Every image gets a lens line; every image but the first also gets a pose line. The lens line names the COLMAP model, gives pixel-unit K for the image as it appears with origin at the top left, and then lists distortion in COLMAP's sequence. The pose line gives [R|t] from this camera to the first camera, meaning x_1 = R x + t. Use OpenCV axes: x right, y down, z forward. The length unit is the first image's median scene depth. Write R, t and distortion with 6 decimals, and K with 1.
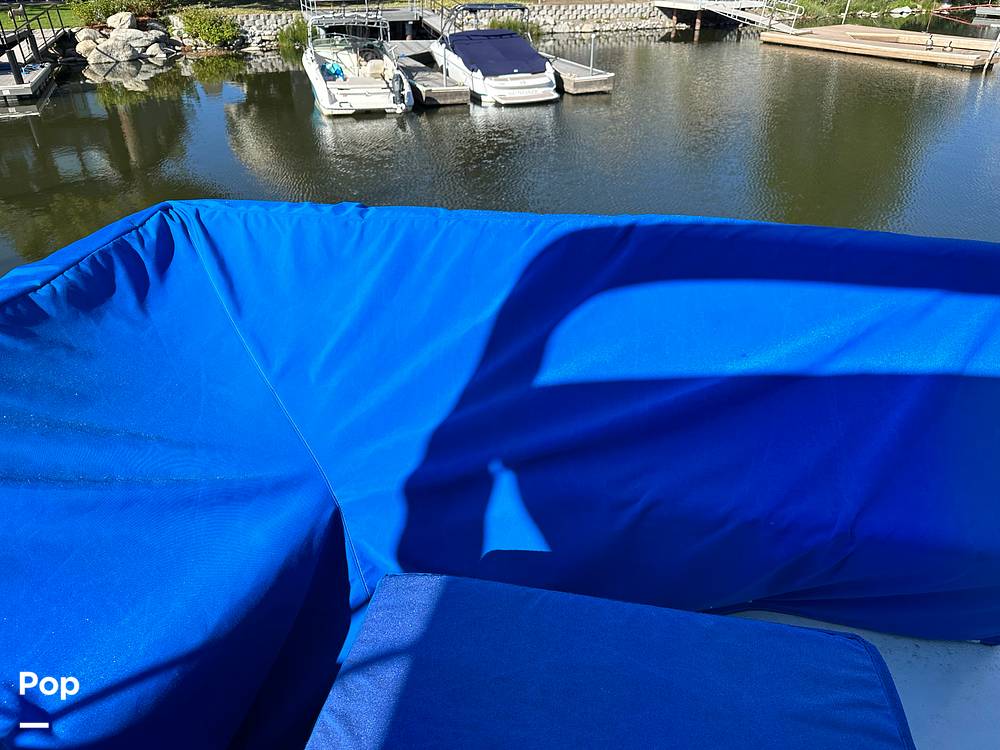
lens RADIAL K [[704.6, 0, 503.5], [0, 704.6, 371.3], [0, 0, 1]] dist [0.031749, -0.022163]
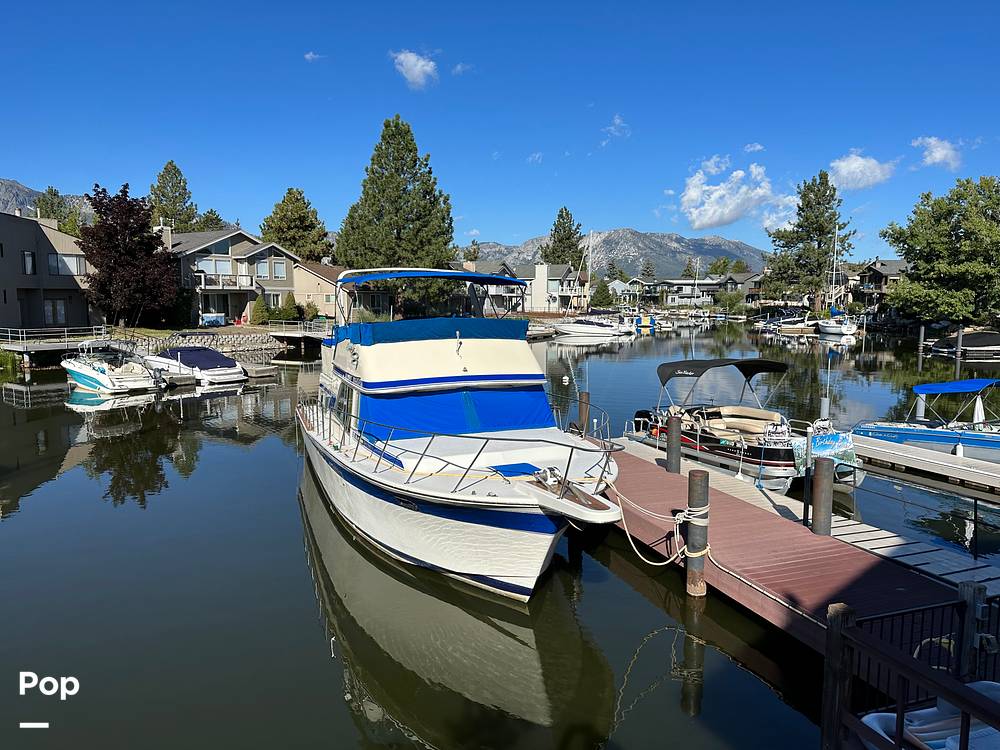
lens RADIAL K [[704.6, 0, 498.1], [0, 704.6, 366.5], [0, 0, 1]] dist [0.031749, -0.022163]
pose [[0.845442, -0.044692, 0.532194, -0.320956], [0.267325, 0.898087, -0.349253, 0.350402], [-0.462348, 0.437541, 0.771228, -0.622943]]
